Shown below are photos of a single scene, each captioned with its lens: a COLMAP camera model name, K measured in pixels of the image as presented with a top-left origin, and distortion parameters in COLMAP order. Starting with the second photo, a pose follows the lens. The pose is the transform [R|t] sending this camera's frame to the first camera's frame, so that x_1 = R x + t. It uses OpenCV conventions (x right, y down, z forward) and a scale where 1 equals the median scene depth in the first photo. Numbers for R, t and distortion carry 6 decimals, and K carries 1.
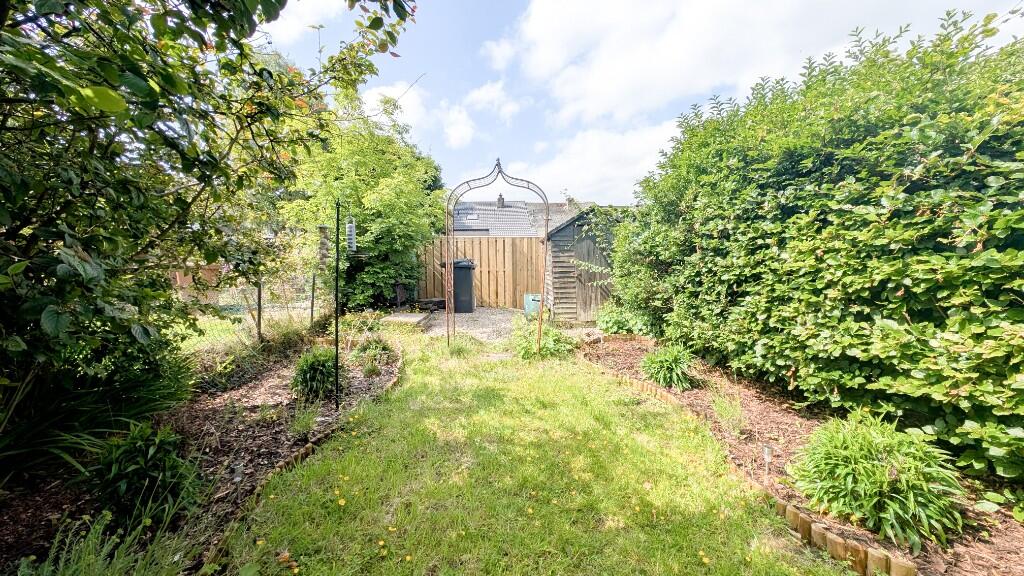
lens RADIAL K [[393.5, 0, 511.4], [0, 393.5, 293.0], [0, 0, 1]] dist [0.032850, -0.000123]
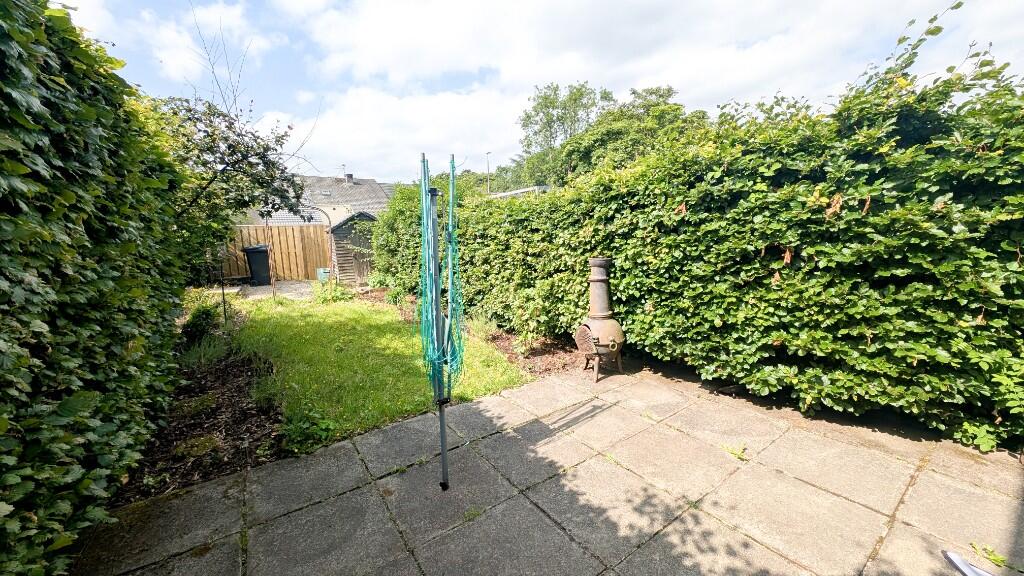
lens RADIAL K [[393.5, 0, 511.4], [0, 393.5, 293.0], [0, 0, 1]] dist [0.032850, -0.000123]
pose [[0.867881, -0.090838, 0.488397, -0.051290], [0.052206, 0.994373, 0.092176, -0.003792], [-0.494022, -0.054501, 0.867740, -0.497111]]
